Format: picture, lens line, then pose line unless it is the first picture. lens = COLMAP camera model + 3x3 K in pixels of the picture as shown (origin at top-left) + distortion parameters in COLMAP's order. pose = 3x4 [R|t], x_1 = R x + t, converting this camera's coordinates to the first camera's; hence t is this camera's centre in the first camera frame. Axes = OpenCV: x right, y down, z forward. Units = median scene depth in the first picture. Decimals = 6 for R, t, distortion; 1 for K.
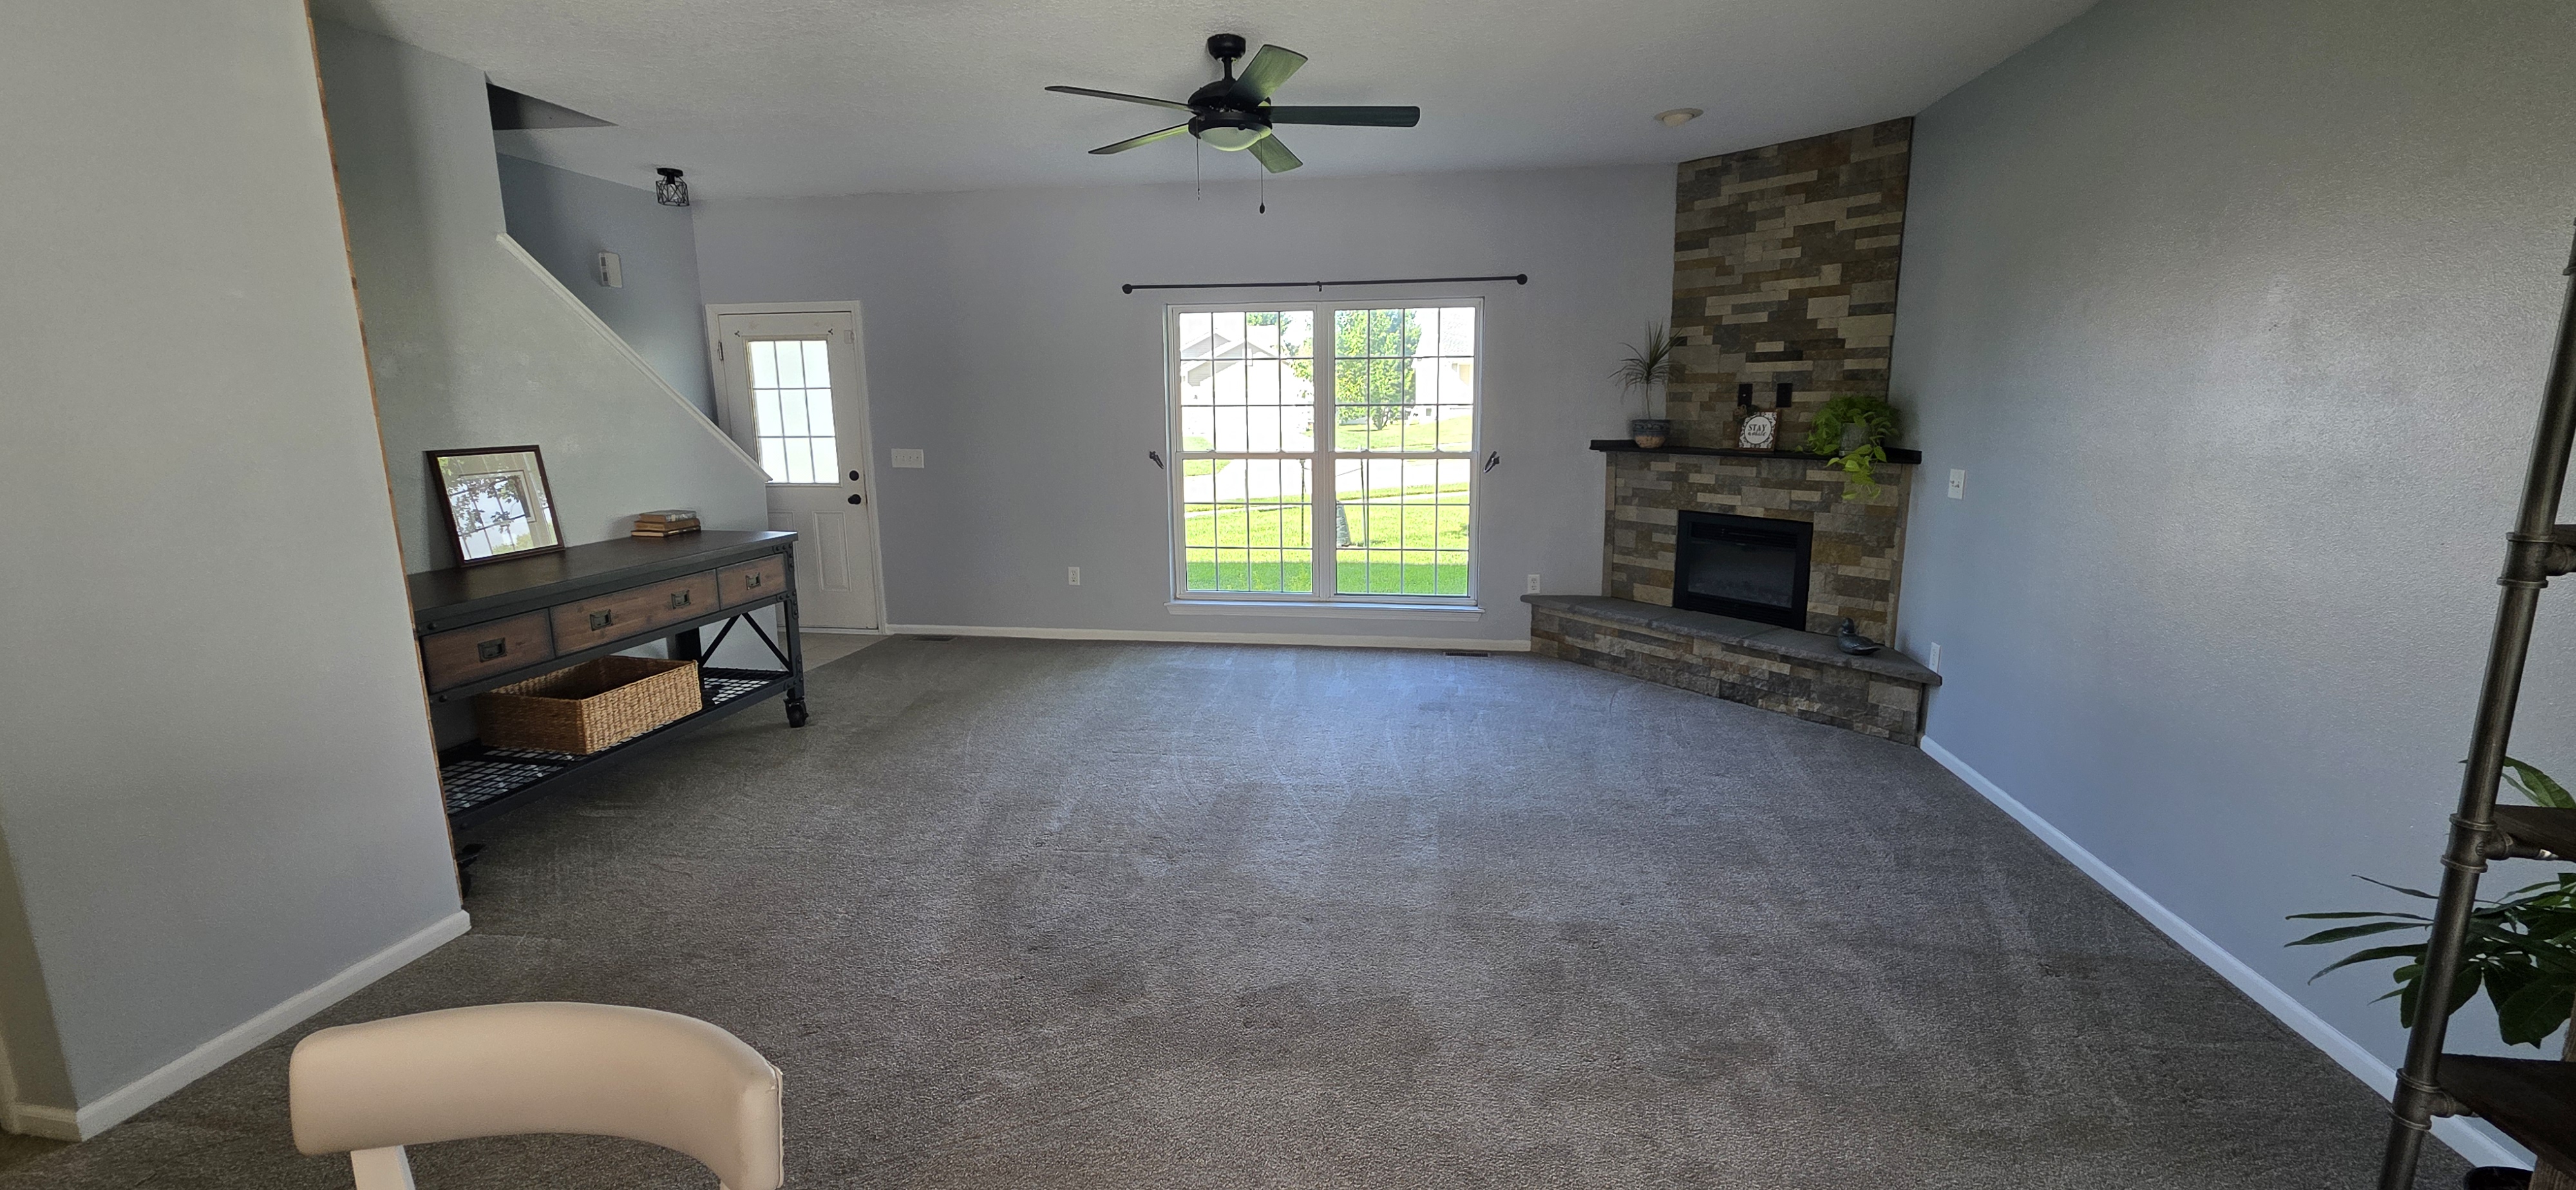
lens RADIAL K [[1031.3, 0, 1299.4], [0, 1031.3, 590.0], [0, 0, 1]] dist [-0.000277, -0.000015]
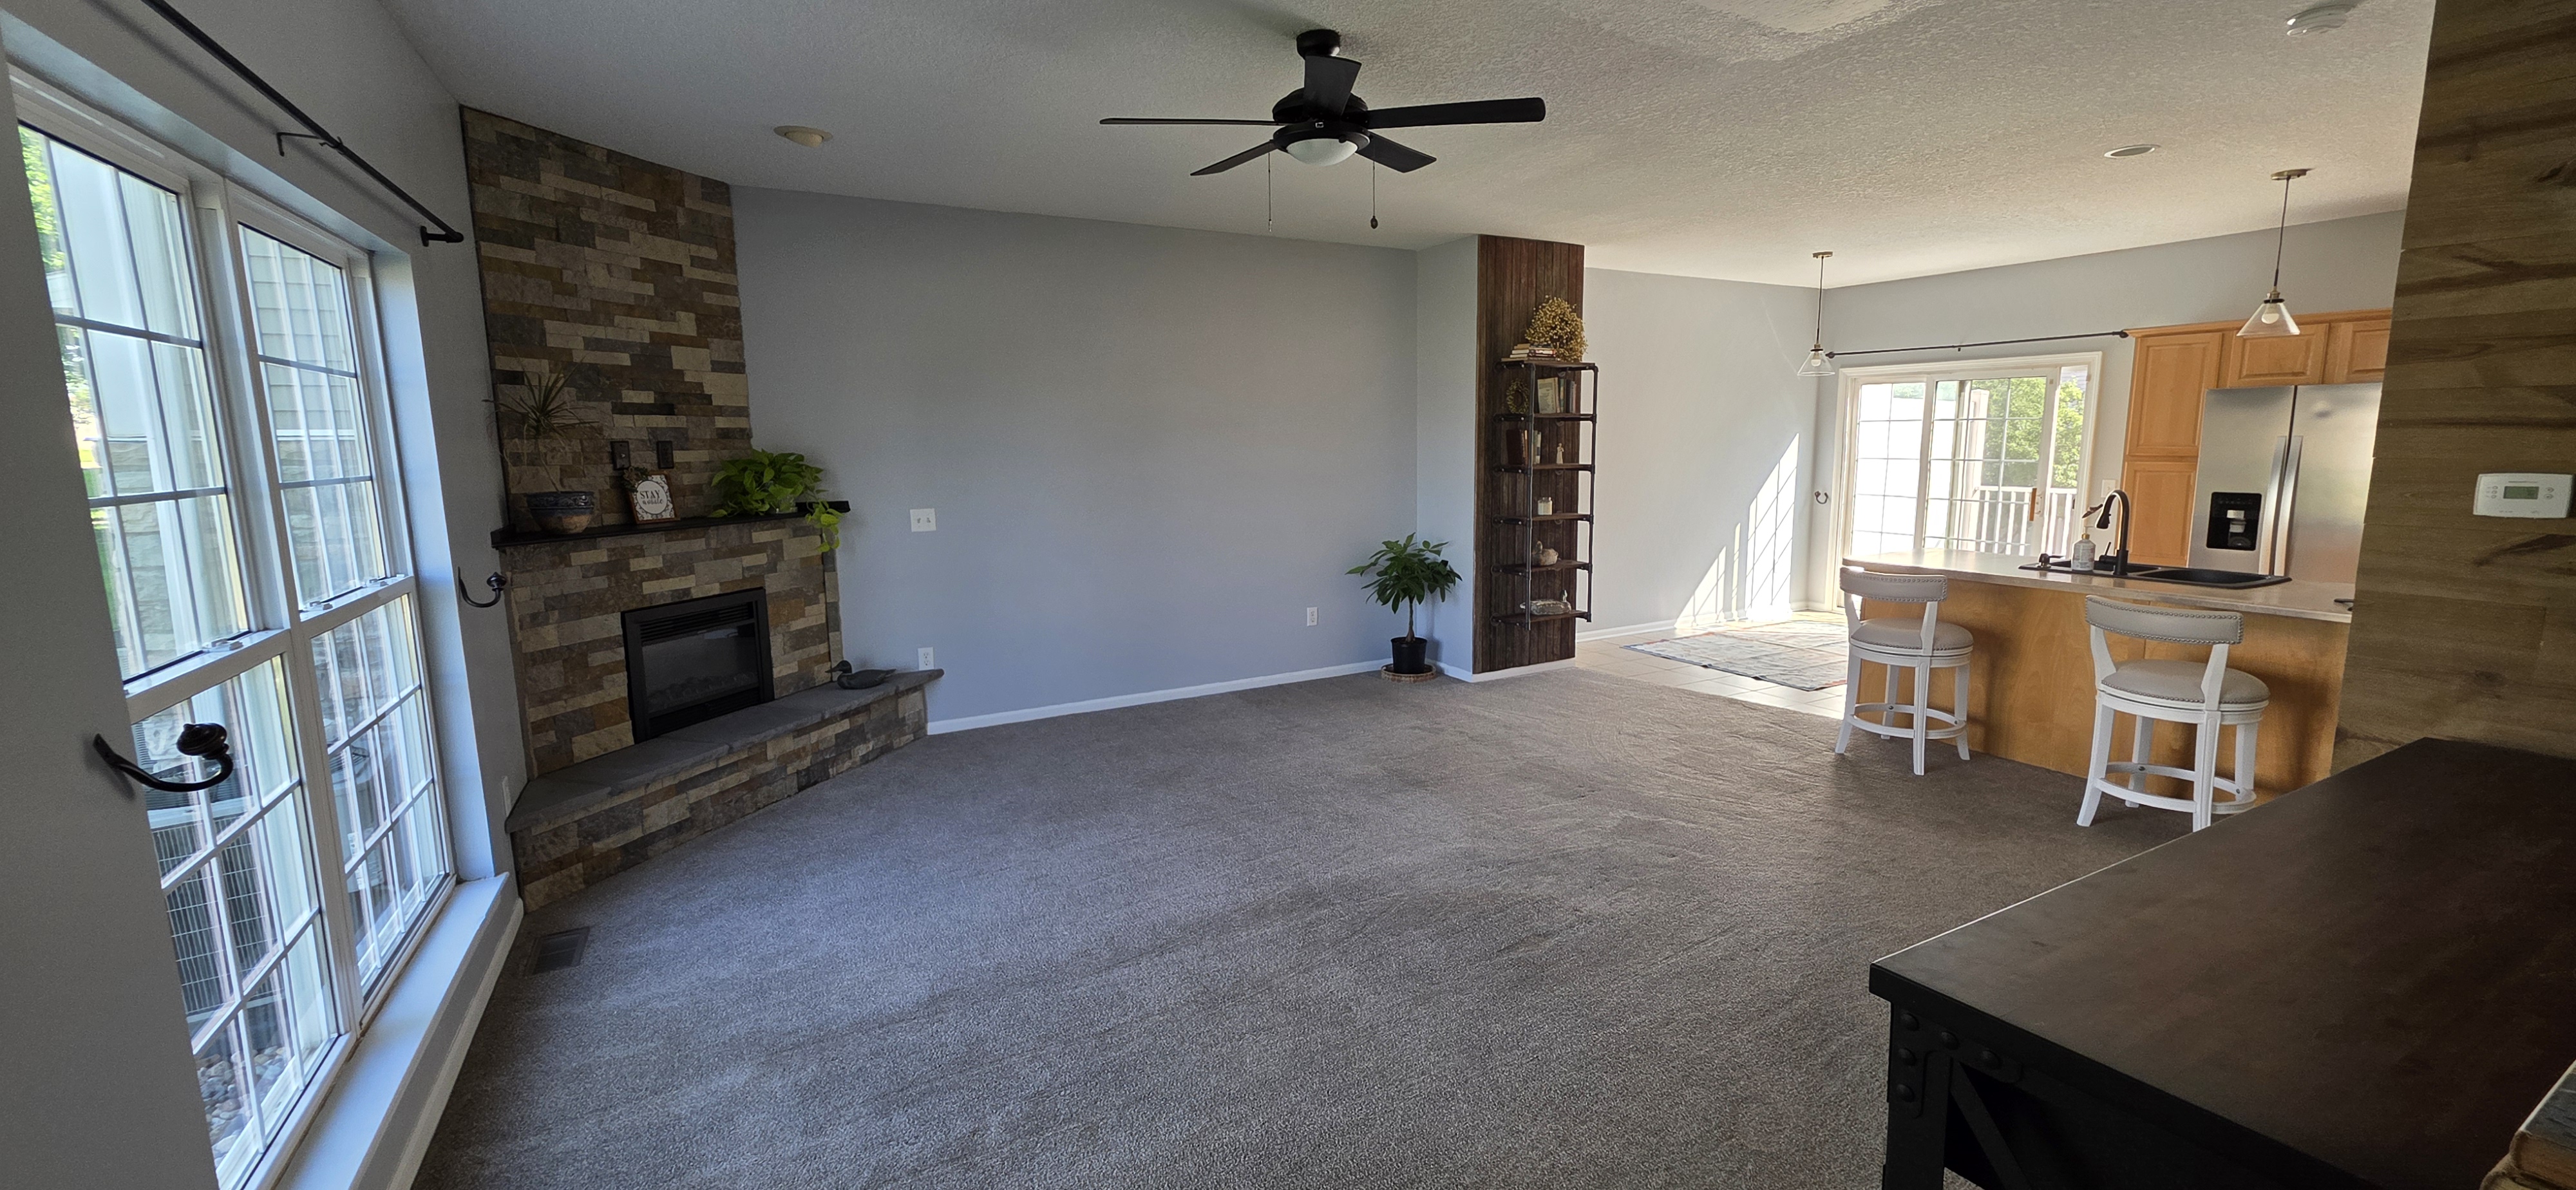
lens RADIAL K [[1031.3, 0, 1299.4], [0, 1031.3, 590.0], [0, 0, 1]] dist [-0.000277, -0.000015]
pose [[-0.609727, -0.094958, 0.786903, -0.531033], [0.167081, 0.955091, 0.244715, -0.204458], [-0.774801, 0.280686, -0.566479, 1.114366]]
